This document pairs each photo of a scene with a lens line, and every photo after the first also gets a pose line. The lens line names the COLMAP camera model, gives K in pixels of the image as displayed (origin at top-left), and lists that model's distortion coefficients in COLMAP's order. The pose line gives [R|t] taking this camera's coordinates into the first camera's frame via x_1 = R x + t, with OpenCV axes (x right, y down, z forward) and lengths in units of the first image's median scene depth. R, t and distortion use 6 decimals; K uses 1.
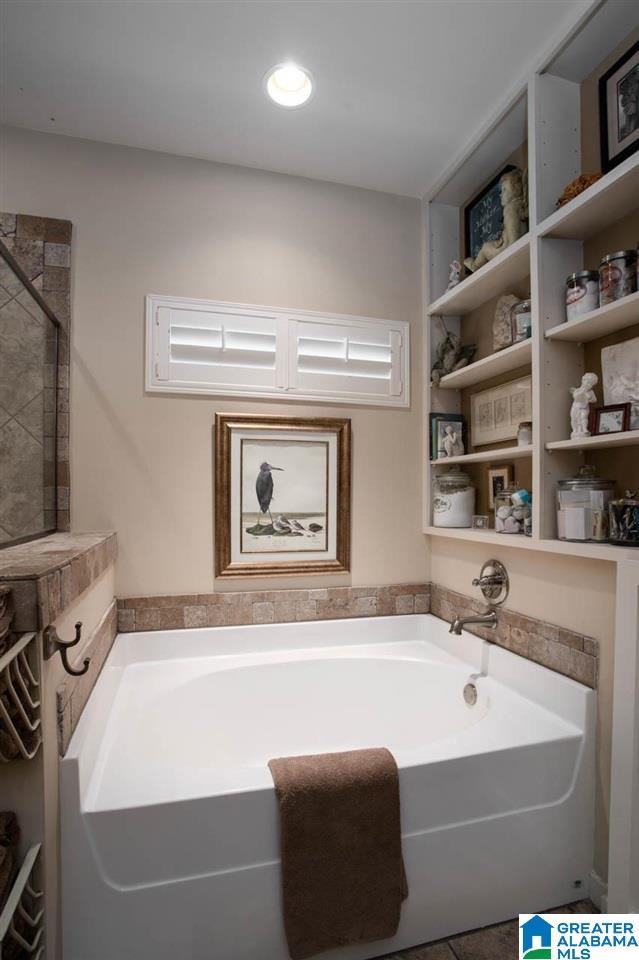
lens RADIAL K [[473.1, 0, 321.9], [0, 473.1, 506.7], [0, 0, 1]] dist [-0.072899, 0.020977]
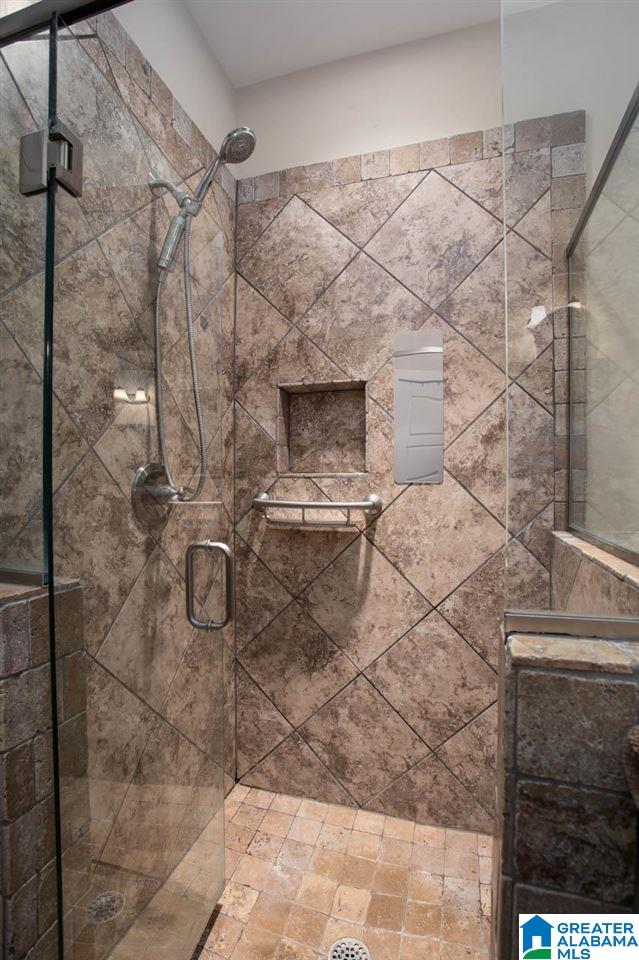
lens RADIAL K [[482.5, 0, 319.5], [0, 482.5, 480.0], [0, 0, 1]] dist [-0.070998, 0.018083]
pose [[0.829823, -0.003735, -0.558014, -0.477703], [-0.008170, 0.999789, -0.018842, -0.009486], [0.557966, 0.020195, 0.829618, 0.145520]]
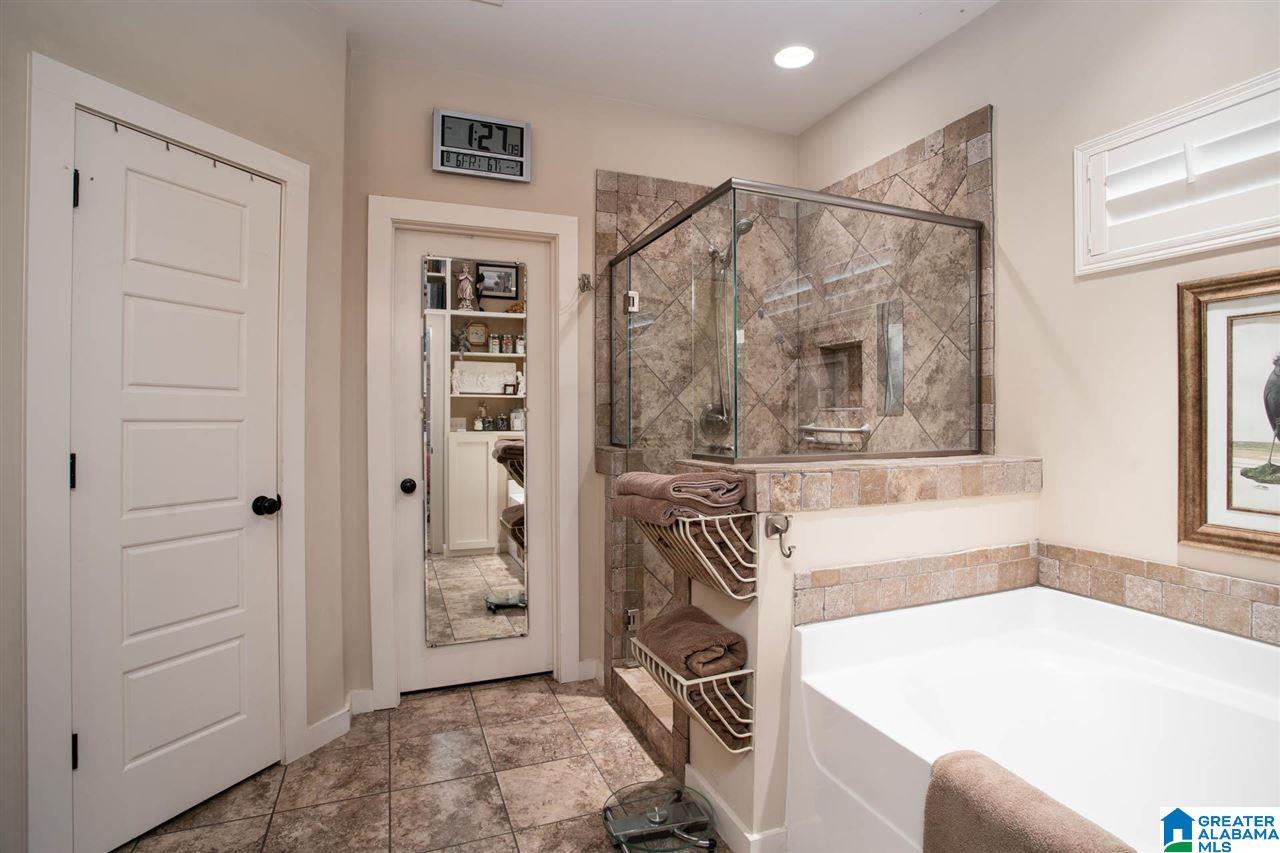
lens RADIAL K [[630.7, 0, 637.0], [0, 630.7, 413.0], [0, 0, 1]] dist [-0.072899, 0.020977]
pose [[0.094384, -0.006807, -0.995513, 0.560433], [-0.019618, 0.999770, -0.008697, -0.001820], [0.995343, 0.020351, 0.094229, 0.211433]]
